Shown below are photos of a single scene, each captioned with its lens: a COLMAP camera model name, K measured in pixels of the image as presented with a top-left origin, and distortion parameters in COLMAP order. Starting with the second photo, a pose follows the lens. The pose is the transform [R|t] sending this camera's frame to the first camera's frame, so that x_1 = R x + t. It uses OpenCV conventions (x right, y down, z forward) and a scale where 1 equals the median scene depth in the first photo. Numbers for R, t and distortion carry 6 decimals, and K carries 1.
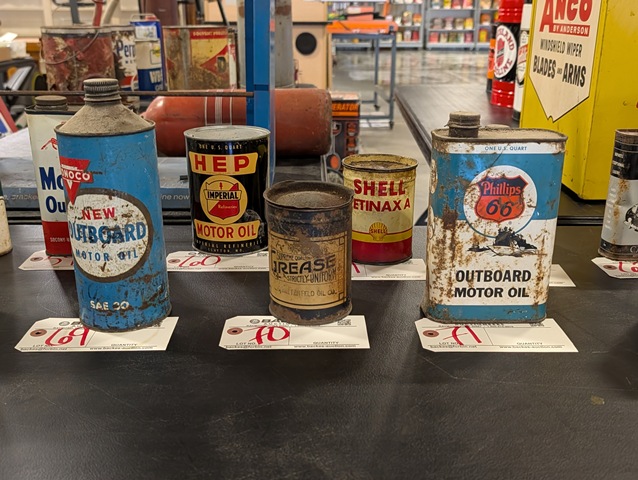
lens RADIAL K [[656.1, 0, 320.3], [0, 656.1, 240.7], [0, 0, 1]] dist [0.014032, 0.000000]
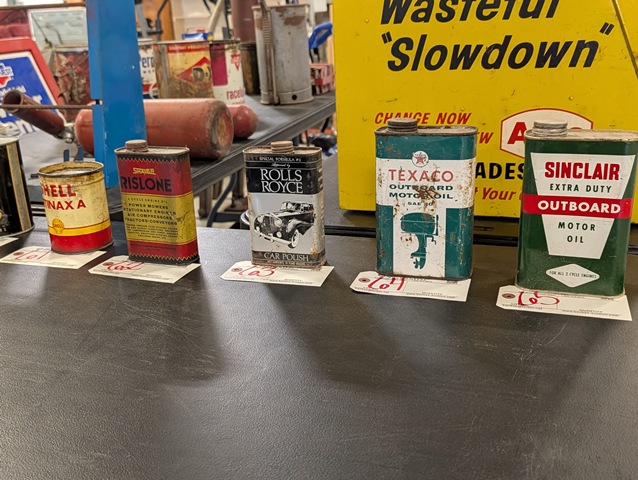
lens RADIAL K [[656.1, 0, 320.1], [0, 656.1, 238.6], [0, 0, 1]] dist [0.014032, 0.000000]
pose [[0.952803, 0.062765, -0.297032, 0.432669], [-0.061693, 0.998011, 0.012993, -0.017128], [0.297256, 0.005945, 0.954779, -0.009461]]
